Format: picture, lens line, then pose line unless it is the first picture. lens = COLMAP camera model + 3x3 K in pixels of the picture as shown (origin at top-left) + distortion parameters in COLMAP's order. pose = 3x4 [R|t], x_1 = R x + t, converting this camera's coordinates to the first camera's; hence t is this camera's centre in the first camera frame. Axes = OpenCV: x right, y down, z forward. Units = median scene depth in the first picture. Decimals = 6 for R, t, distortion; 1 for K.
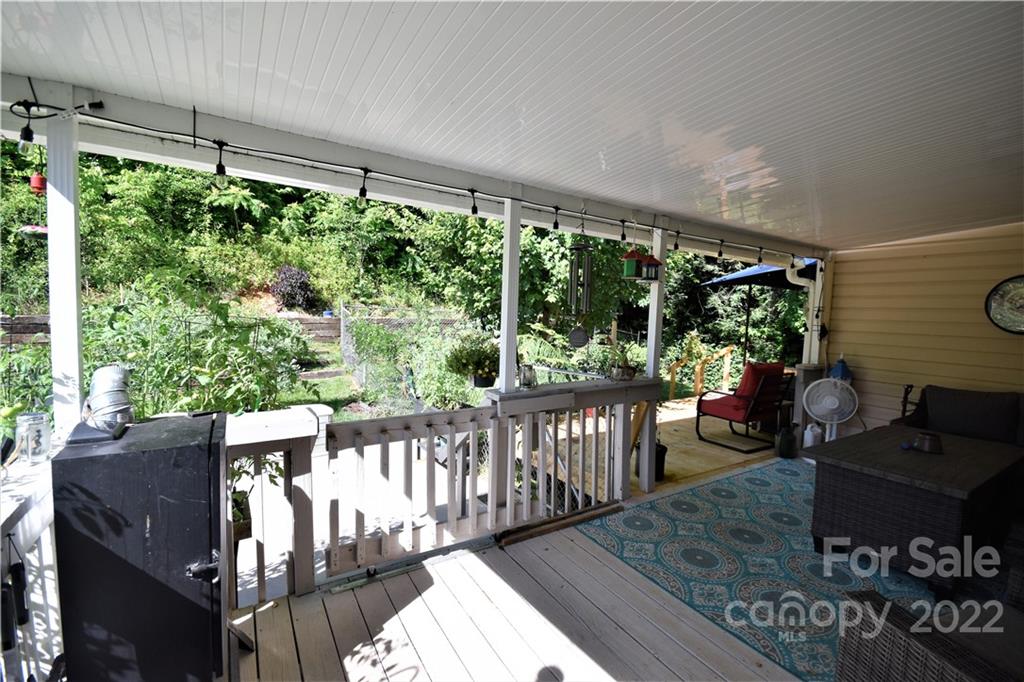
lens RADIAL K [[451.3, 0, 509.8], [0, 451.3, 338.4], [0, 0, 1]] dist [0.014149, -0.011054]
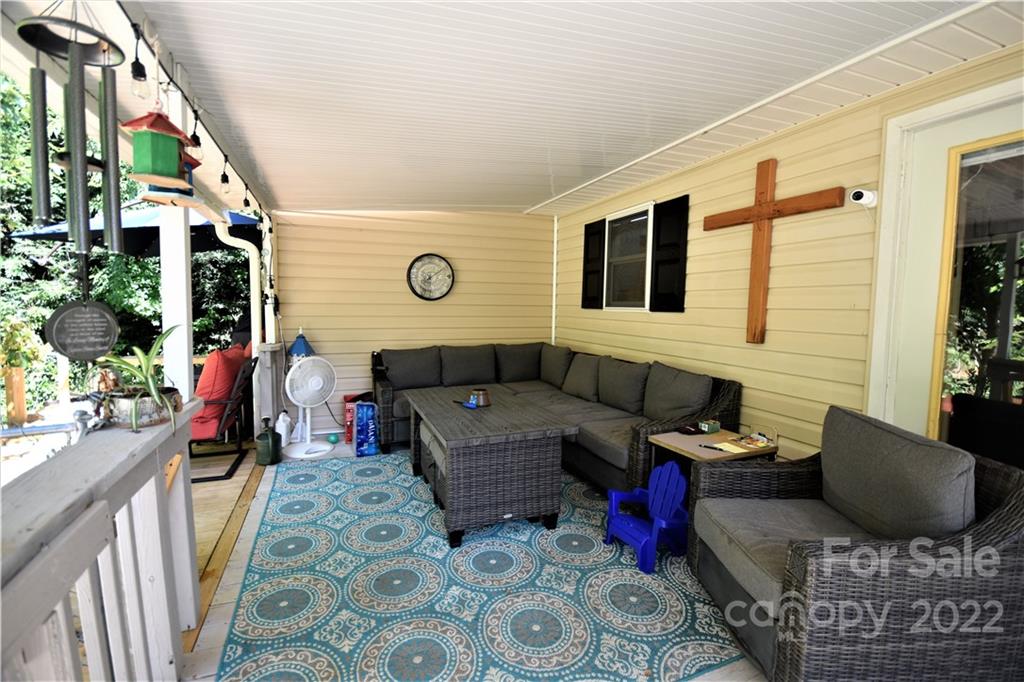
lens RADIAL K [[451.3, 0, 510.3], [0, 451.3, 338.4], [0, 0, 1]] dist [0.014149, -0.011054]
pose [[0.179898, -0.100912, 0.978495, -0.084012], [0.056151, 0.994156, 0.092204, -0.006552], [-0.982081, 0.038356, 0.184513, 0.486769]]
